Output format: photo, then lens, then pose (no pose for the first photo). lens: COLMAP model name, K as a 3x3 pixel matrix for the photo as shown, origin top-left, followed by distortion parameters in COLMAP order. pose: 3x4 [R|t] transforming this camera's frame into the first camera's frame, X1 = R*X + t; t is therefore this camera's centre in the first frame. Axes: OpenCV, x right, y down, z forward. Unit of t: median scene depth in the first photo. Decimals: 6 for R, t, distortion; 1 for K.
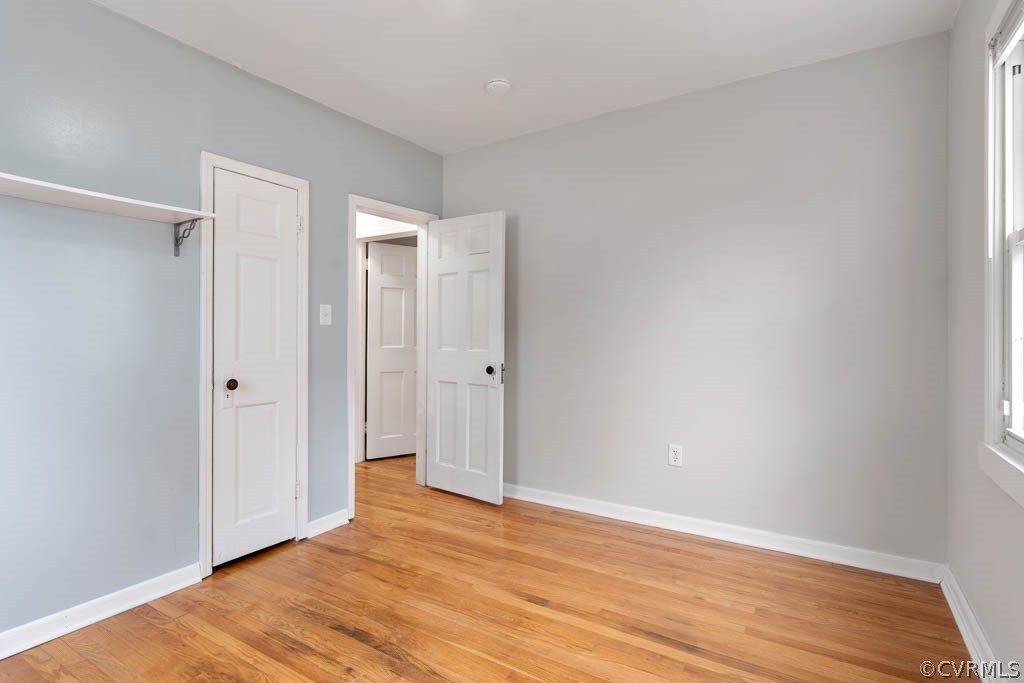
lens RADIAL K [[506.9, 0, 512.7], [0, 506.9, 336.0], [0, 0, 1]] dist [0.000677, 0.000209]
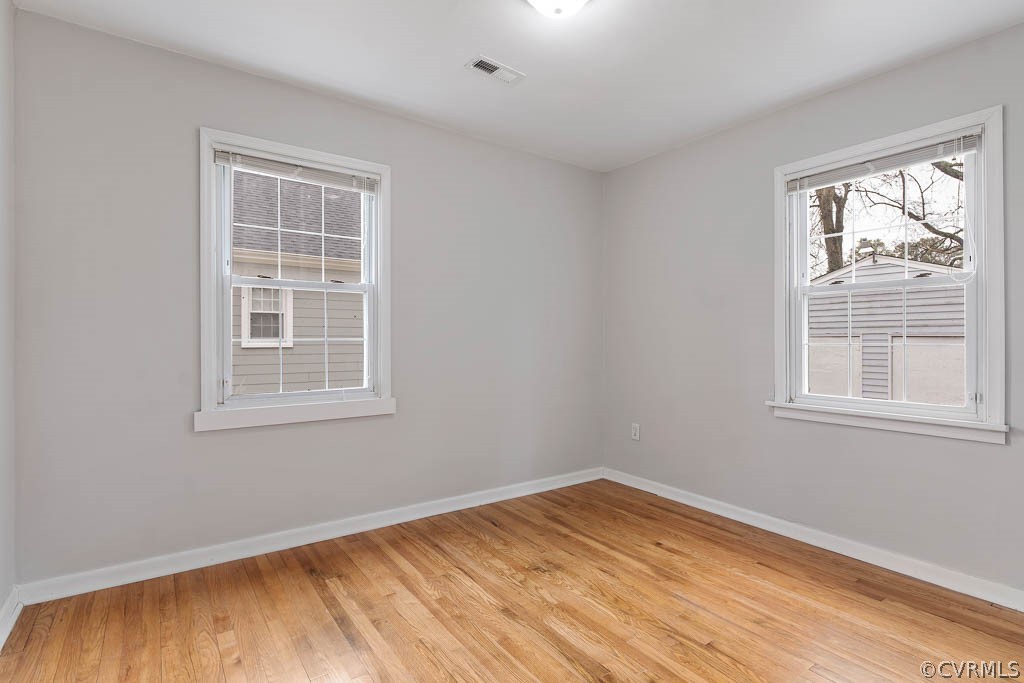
lens RADIAL K [[506.9, 0, 508.5], [0, 506.9, 342.7], [0, 0, 1]] dist [0.000677, 0.000209]
pose [[-0.924460, 0.000835, 0.381278, -0.411725], [0.000955, 1.000000, 0.000127, 0.008742], [-0.381277, 0.000482, -0.924461, 1.884193]]
